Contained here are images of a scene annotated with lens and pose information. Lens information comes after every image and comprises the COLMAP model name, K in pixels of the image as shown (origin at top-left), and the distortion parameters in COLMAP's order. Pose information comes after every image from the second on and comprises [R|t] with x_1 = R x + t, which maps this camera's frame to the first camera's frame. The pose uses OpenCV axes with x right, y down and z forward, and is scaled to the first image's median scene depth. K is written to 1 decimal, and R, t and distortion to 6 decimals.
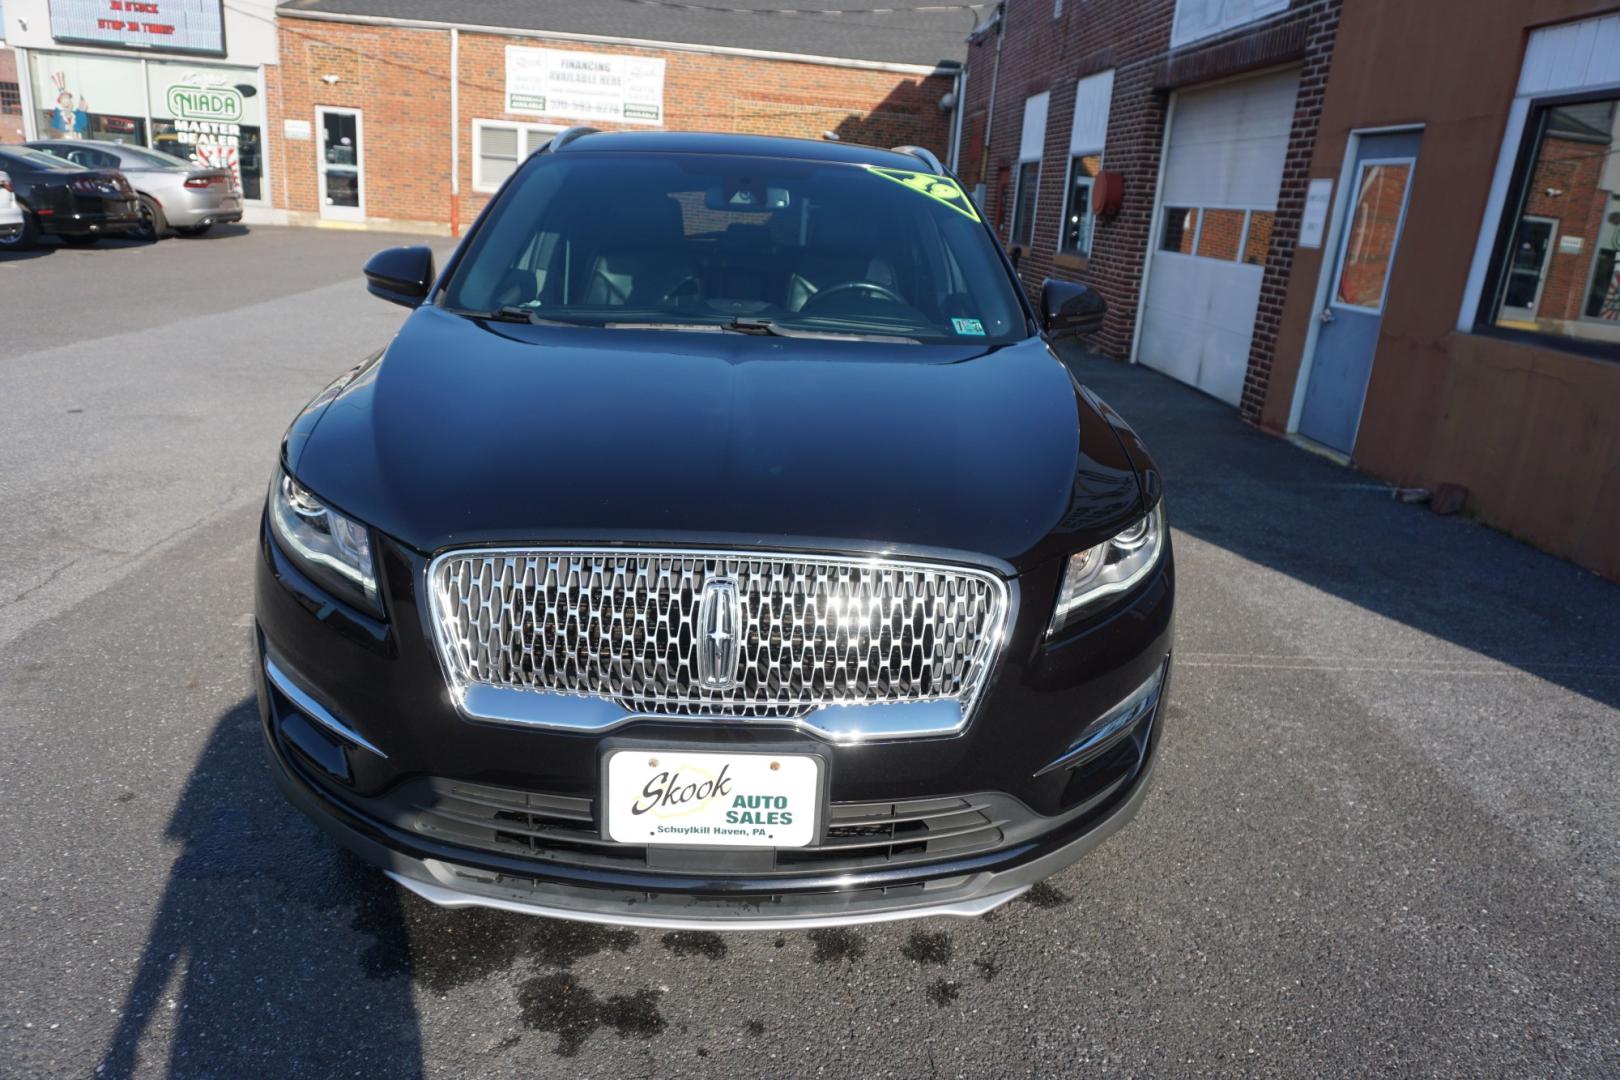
lens RADIAL K [[1081.3, 0, 810.0], [0, 1081.3, 543.7], [0, 0, 1]] dist [-0.041565, 0.029637]
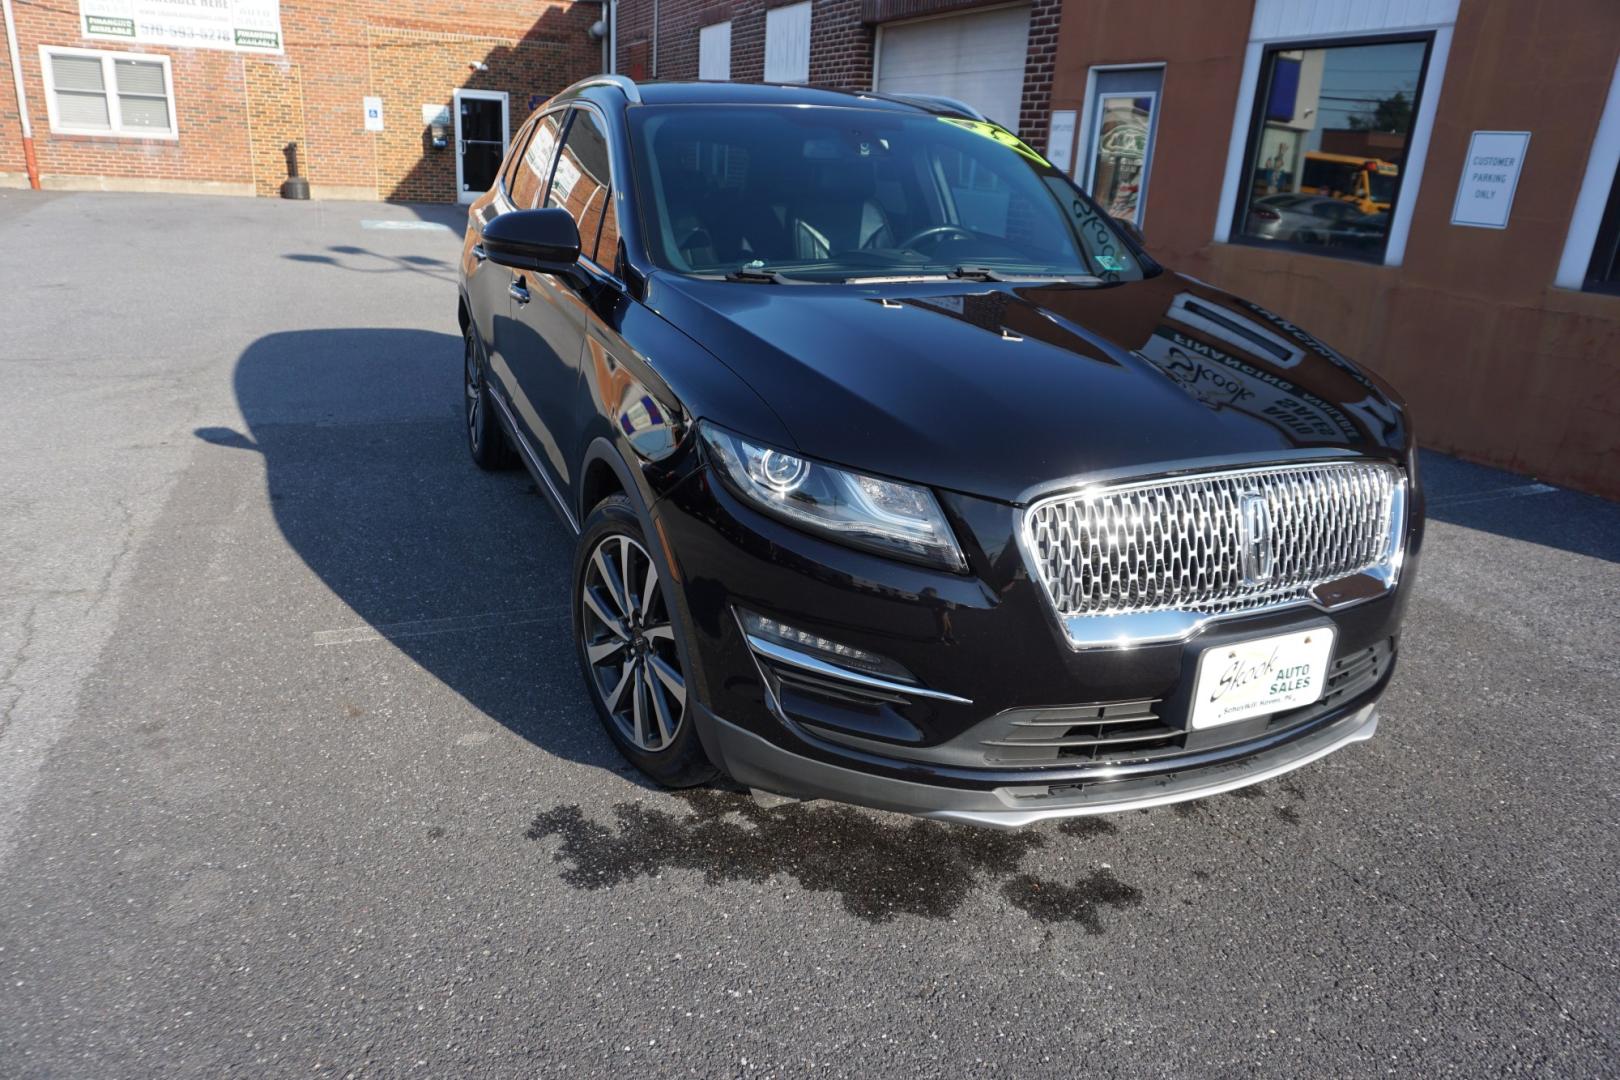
lens RADIAL K [[1081.3, 0, 805.2], [0, 1081.3, 541.6], [0, 0, 1]] dist [-0.041565, 0.029637]
pose [[0.936404, -0.140085, 0.321750, -0.258854], [0.121119, 0.989542, 0.078333, -0.018287], [-0.329359, -0.034382, 0.943579, 0.014668]]
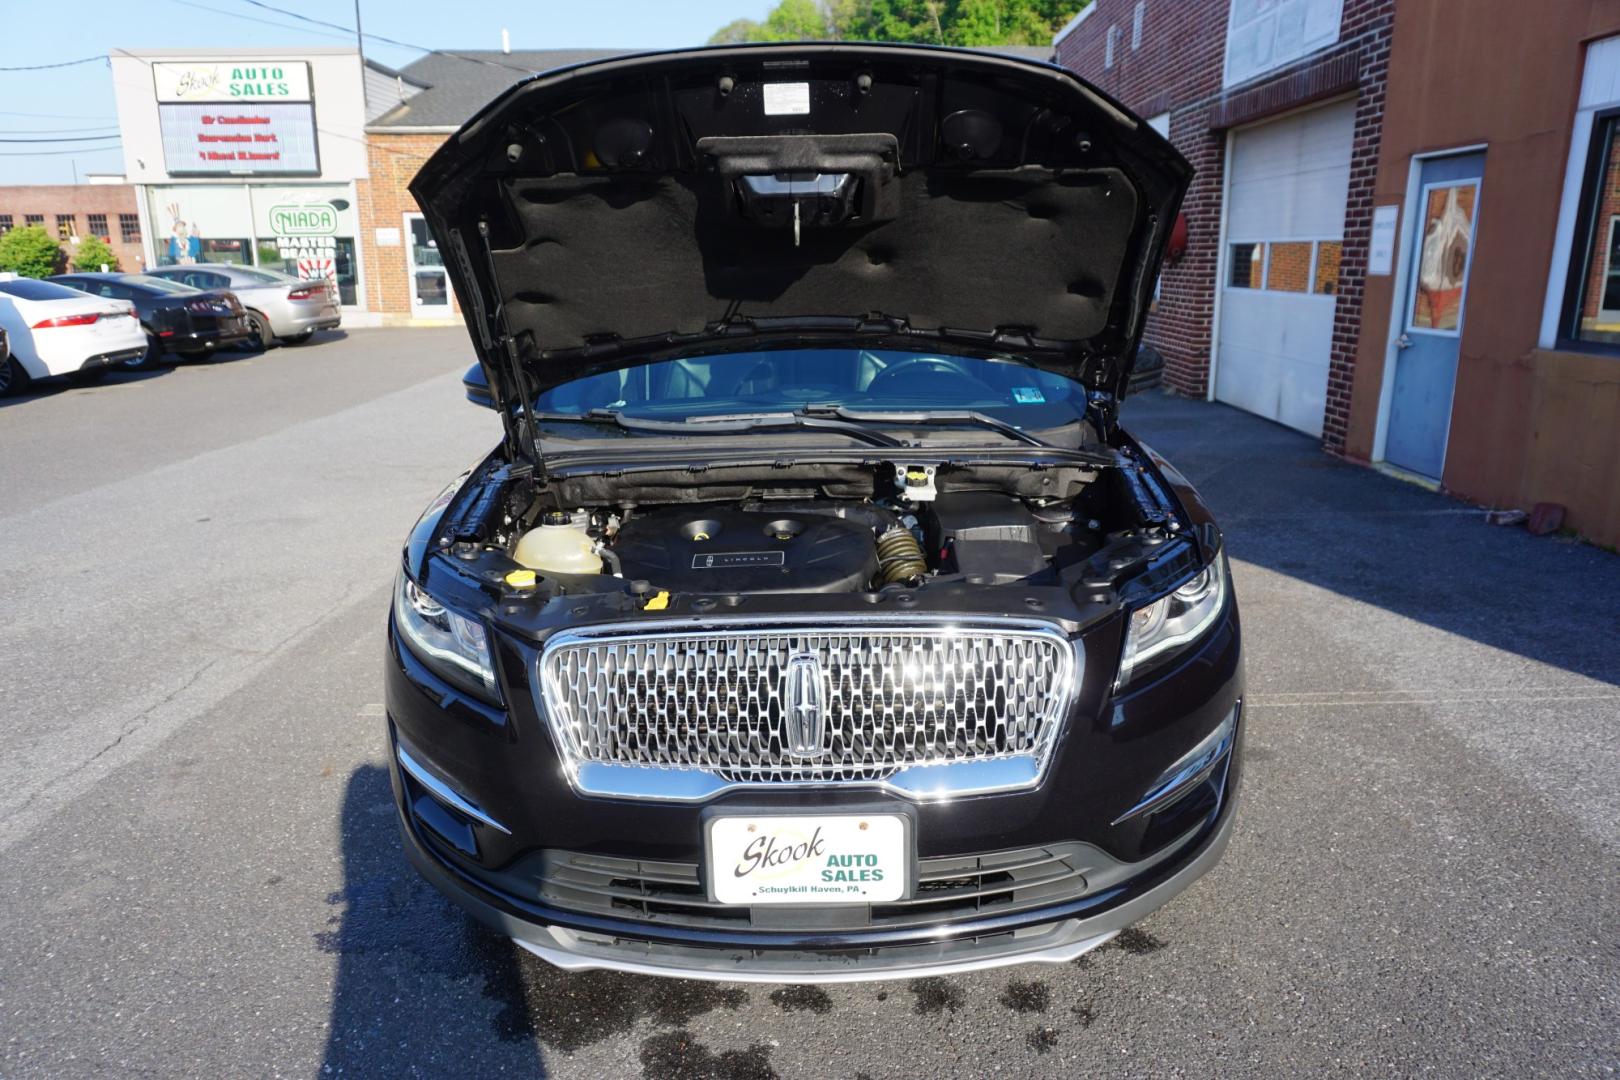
lens RADIAL K [[1081.3, 0, 812.8], [0, 1081.3, 545.9], [0, 0, 1]] dist [-0.041565, 0.029637]
pose [[0.994986, -0.063051, -0.077631, 0.004957], [0.059025, 0.996843, -0.053104, -0.005086], [0.080734, 0.048255, 0.995567, -0.024530]]
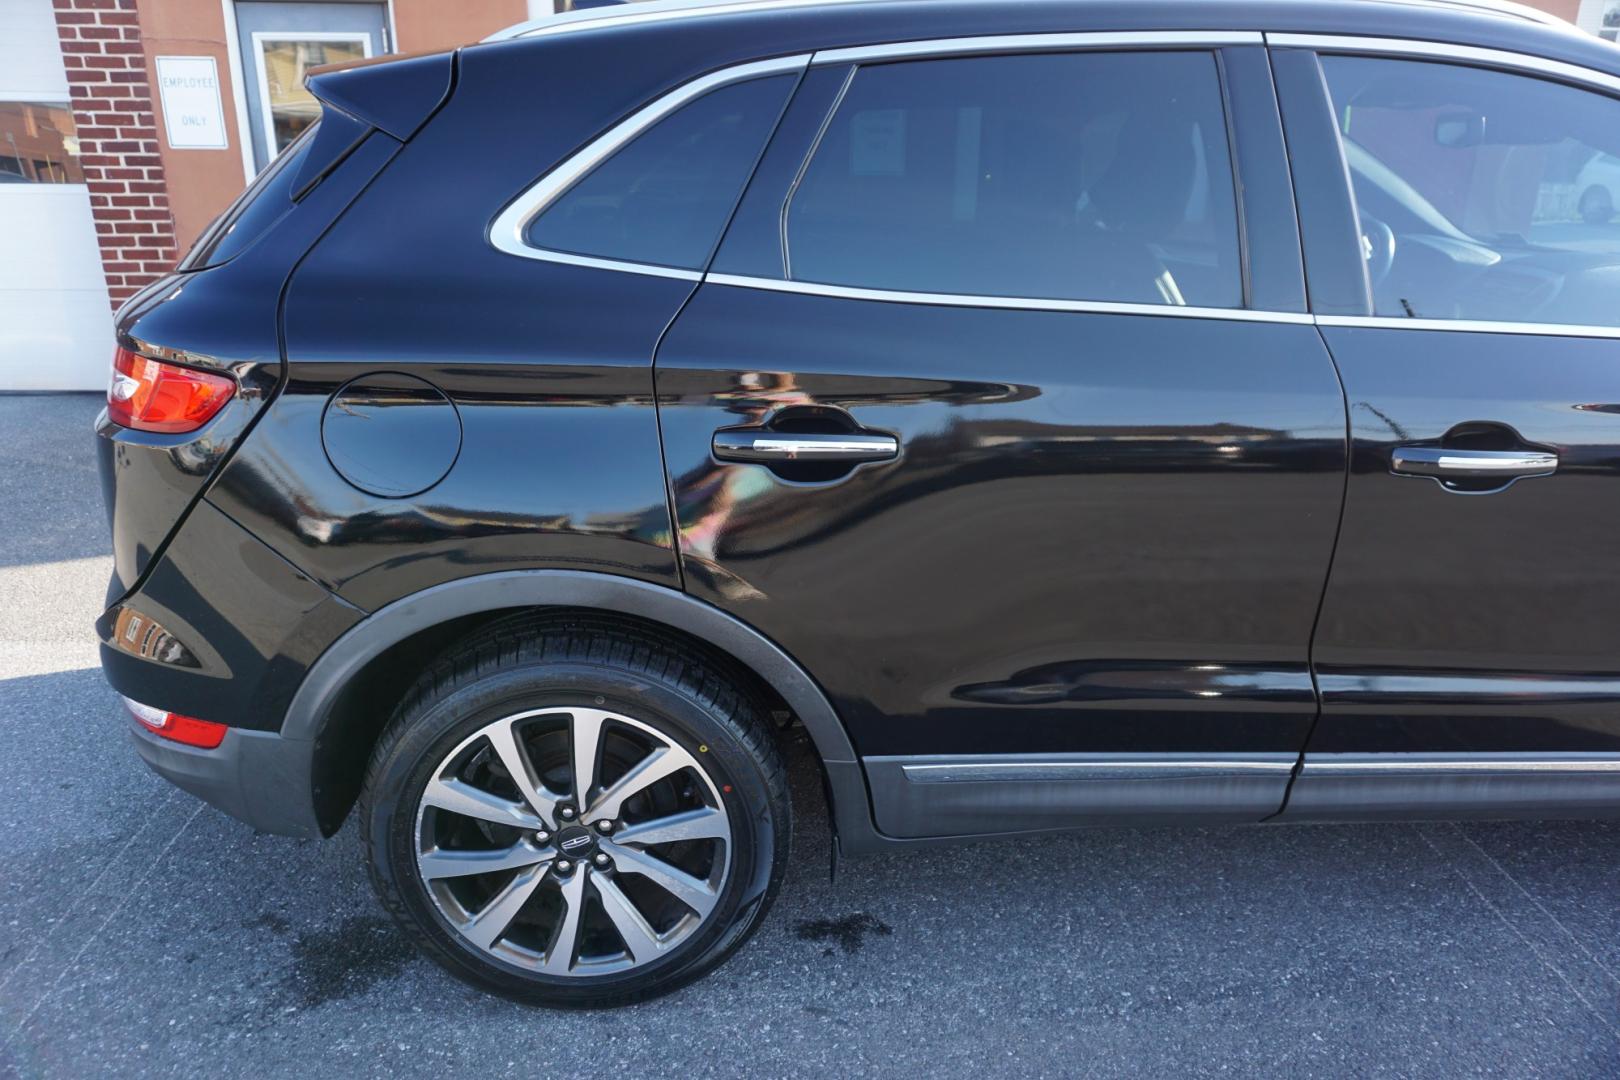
lens RADIAL K [[1081.3, 0, 810.1], [0, 1081.3, 534.1], [0, 0, 1]] dist [-0.041565, 0.029637]
pose [[-0.011611, -0.398279, 0.917191, -0.448168], [0.296177, 0.874723, 0.383587, -0.261069], [-0.955063, 0.276105, 0.107805, 0.756997]]
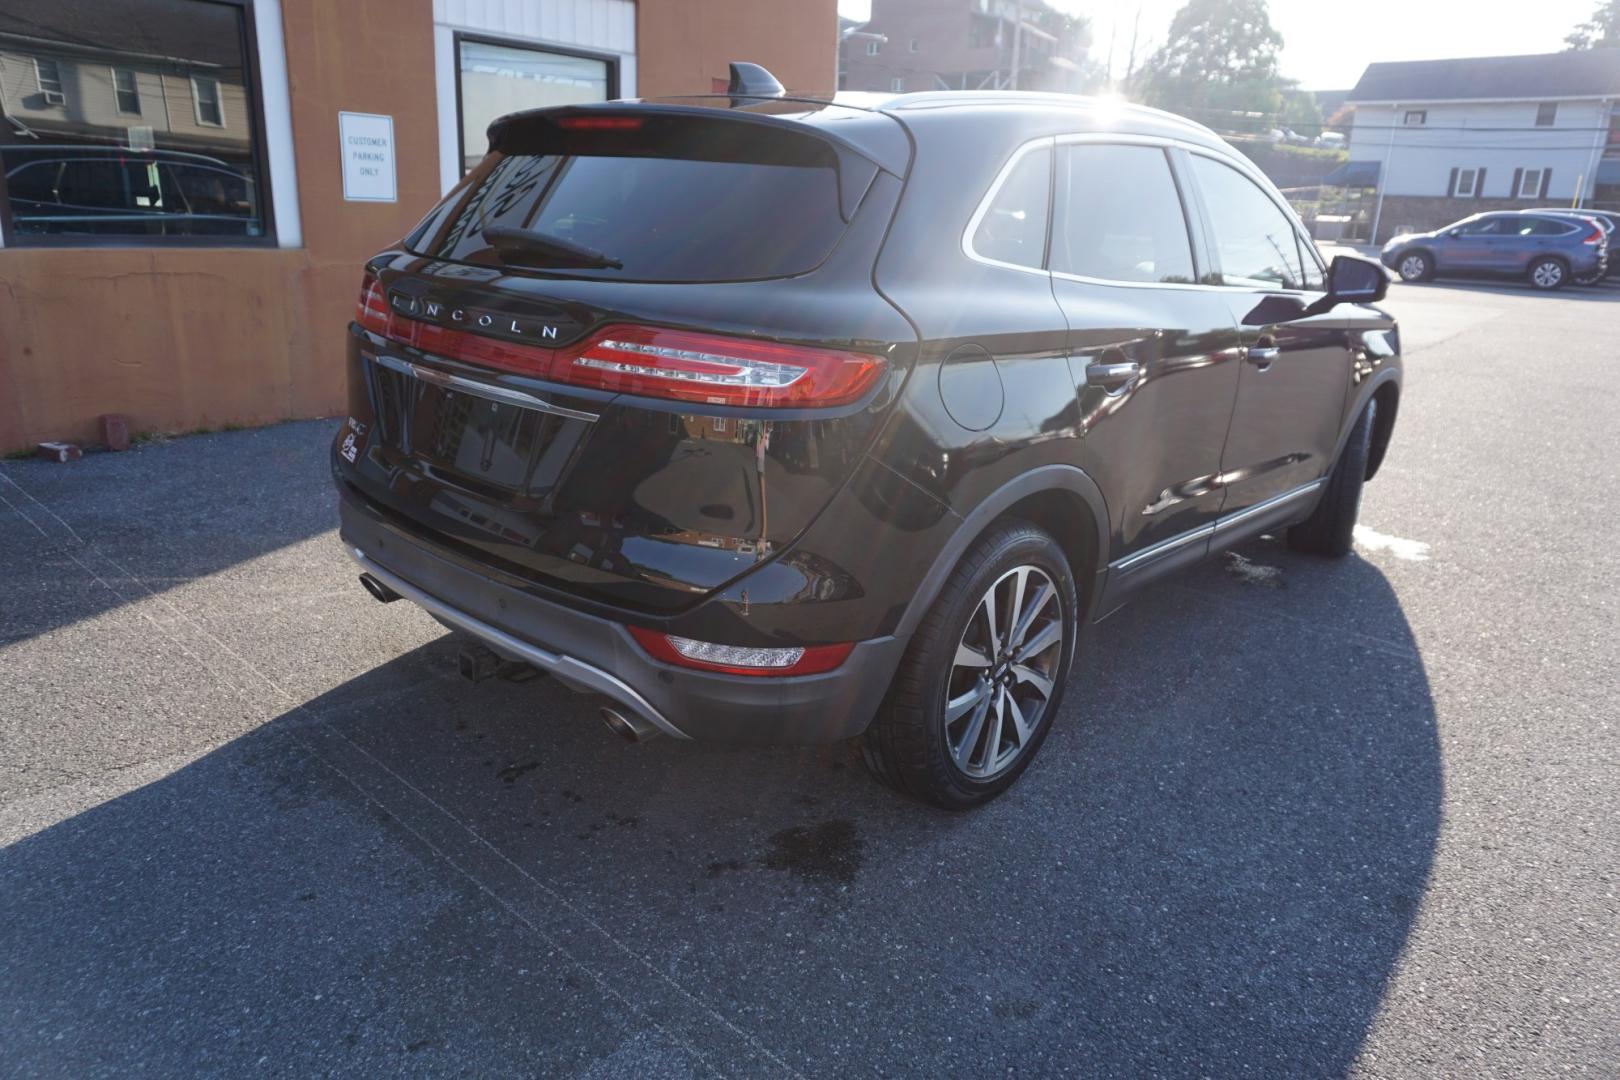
lens RADIAL K [[1081.3, 0, 804.6], [0, 1081.3, 535.5], [0, 0, 1]] dist [-0.041565, 0.029637]
pose [[-0.705791, -0.300157, 0.641690, -0.411978], [0.128779, 0.836350, 0.532855, -0.371307], [-0.696617, 0.458720, -0.551634, 1.132777]]
